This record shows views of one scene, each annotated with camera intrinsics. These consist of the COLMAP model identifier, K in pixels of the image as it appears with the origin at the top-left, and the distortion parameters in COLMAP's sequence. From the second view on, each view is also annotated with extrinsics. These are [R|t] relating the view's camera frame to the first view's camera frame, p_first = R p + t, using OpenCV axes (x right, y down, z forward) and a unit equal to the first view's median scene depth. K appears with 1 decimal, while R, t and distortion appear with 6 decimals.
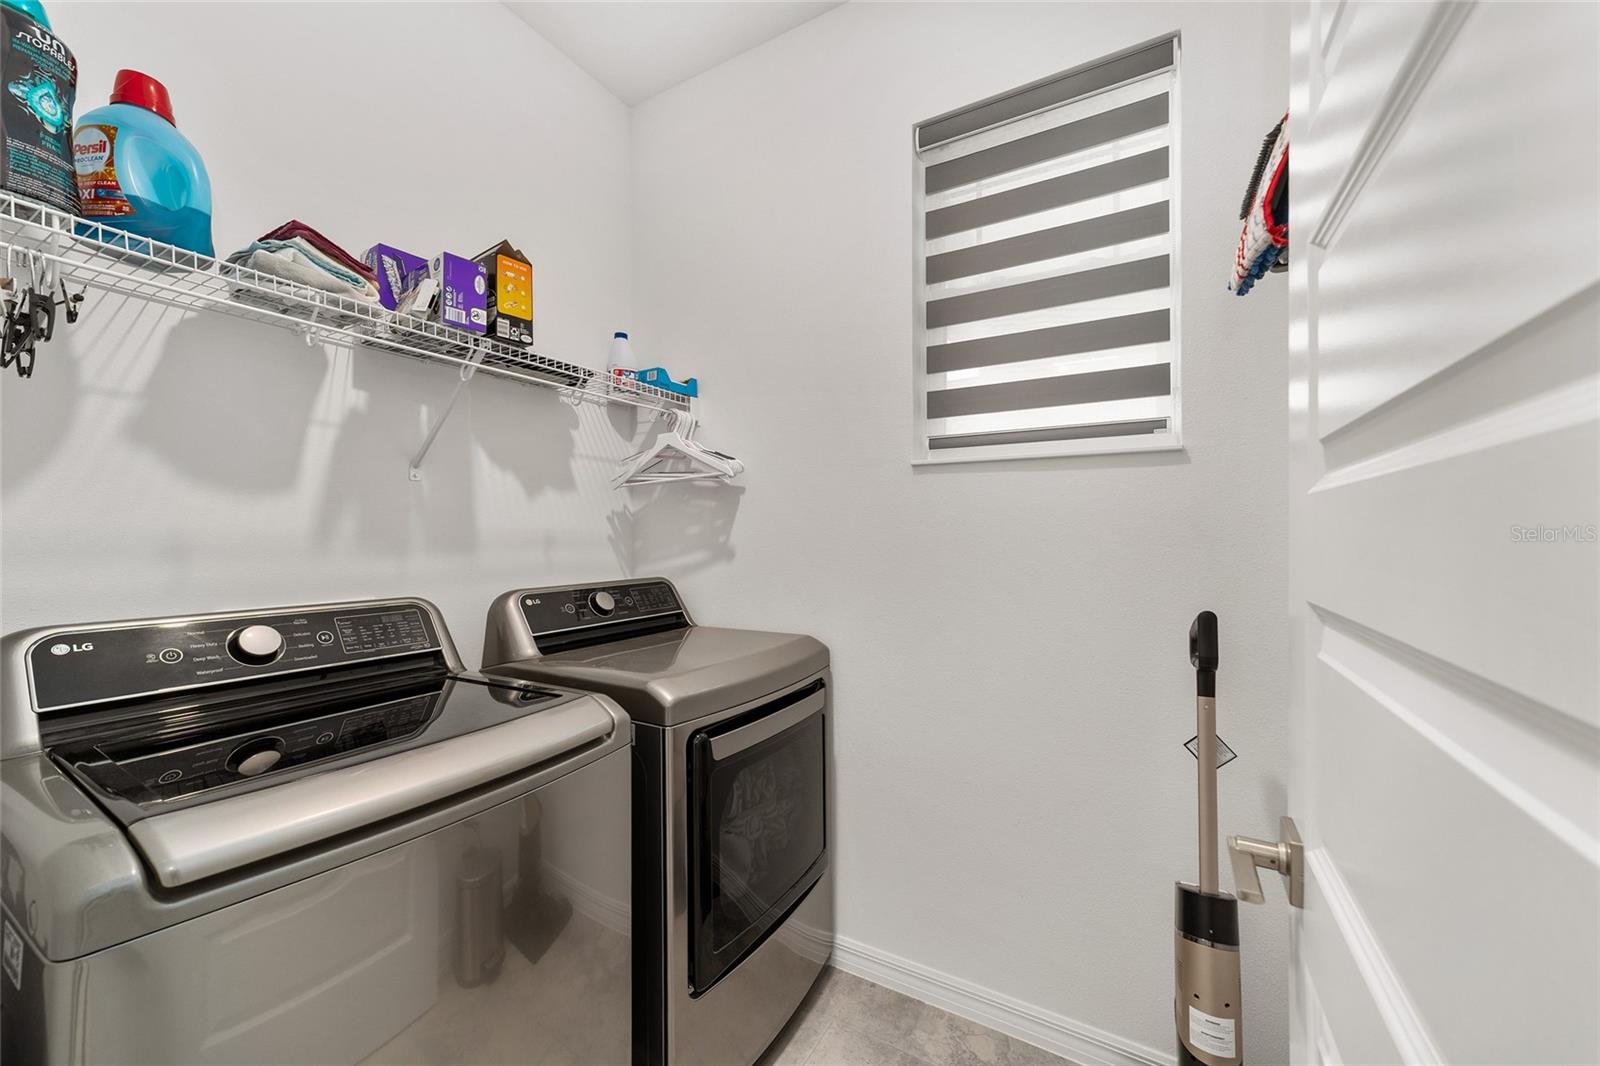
lens RADIAL K [[618.5, 0, 800.0], [0, 618.5, 533.0], [0, 0, 1]] dist [-0.002124, -0.000048]
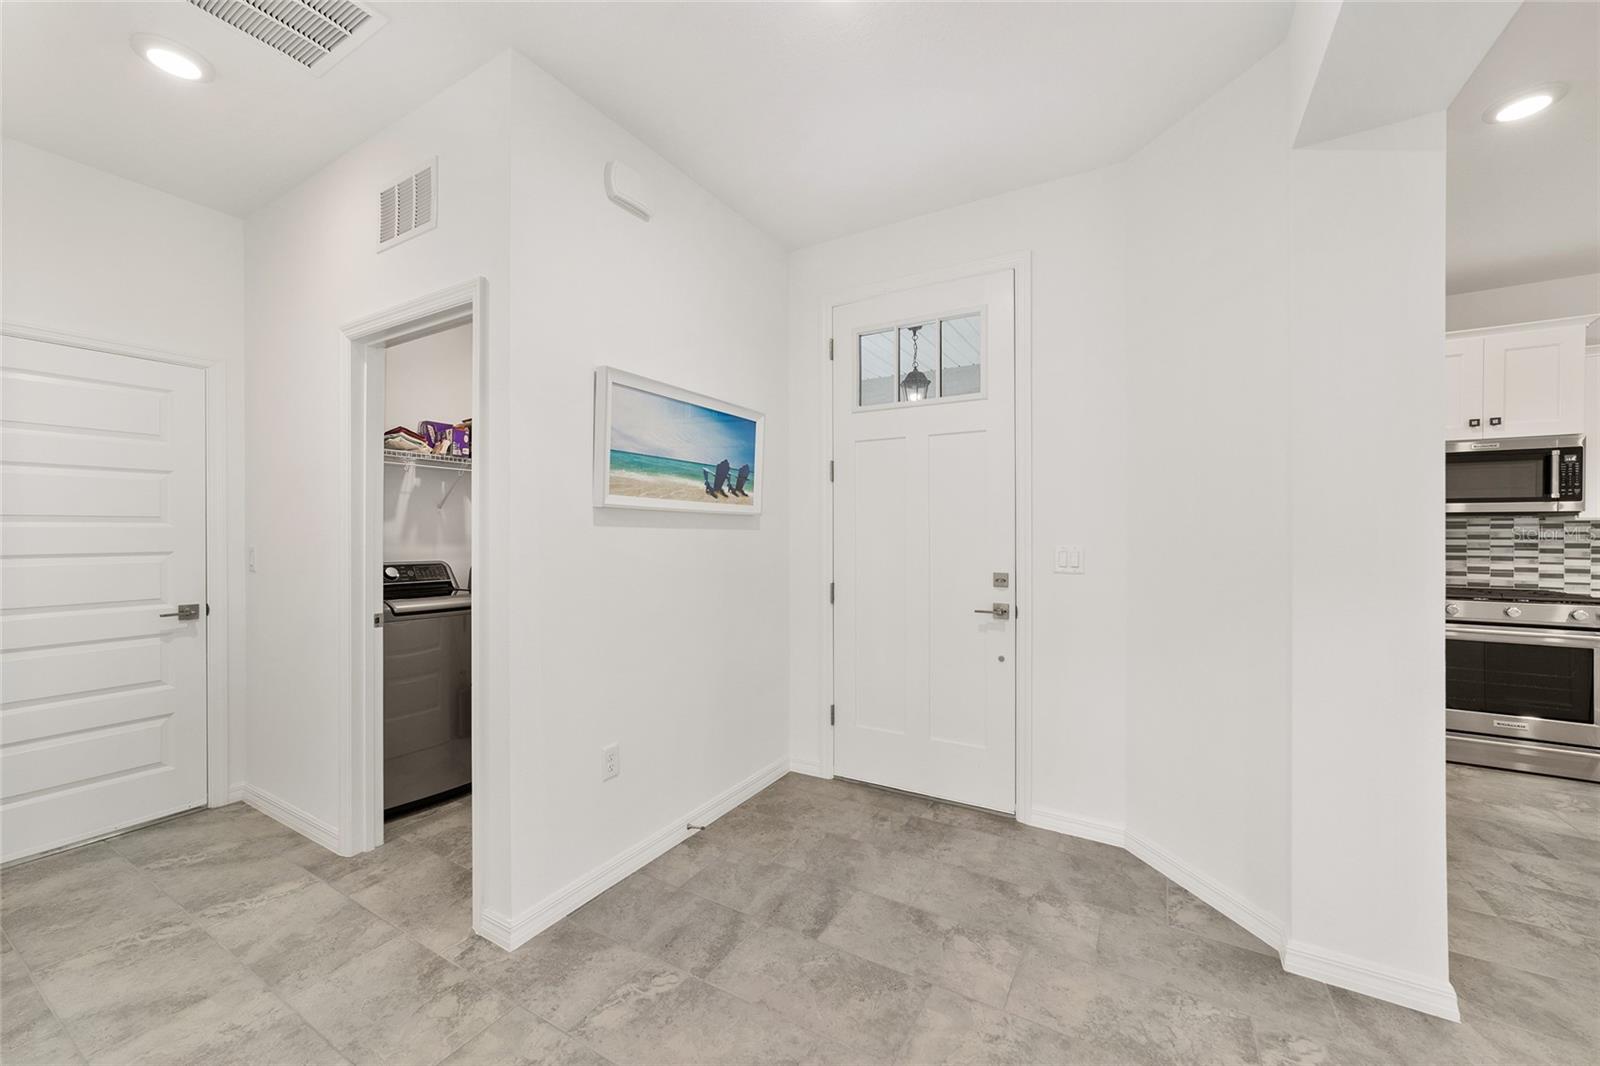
lens RADIAL K [[613.9, 0, 781.1], [0, 613.9, 530.4], [0, 0, 1]] dist [0.002632, 0.000351]
pose [[0.999823, 0.000981, -0.018795, 0.856074], [-0.001043, 0.999994, -0.003300, -0.016464], [0.018791, 0.003319, 0.999818, -1.557295]]
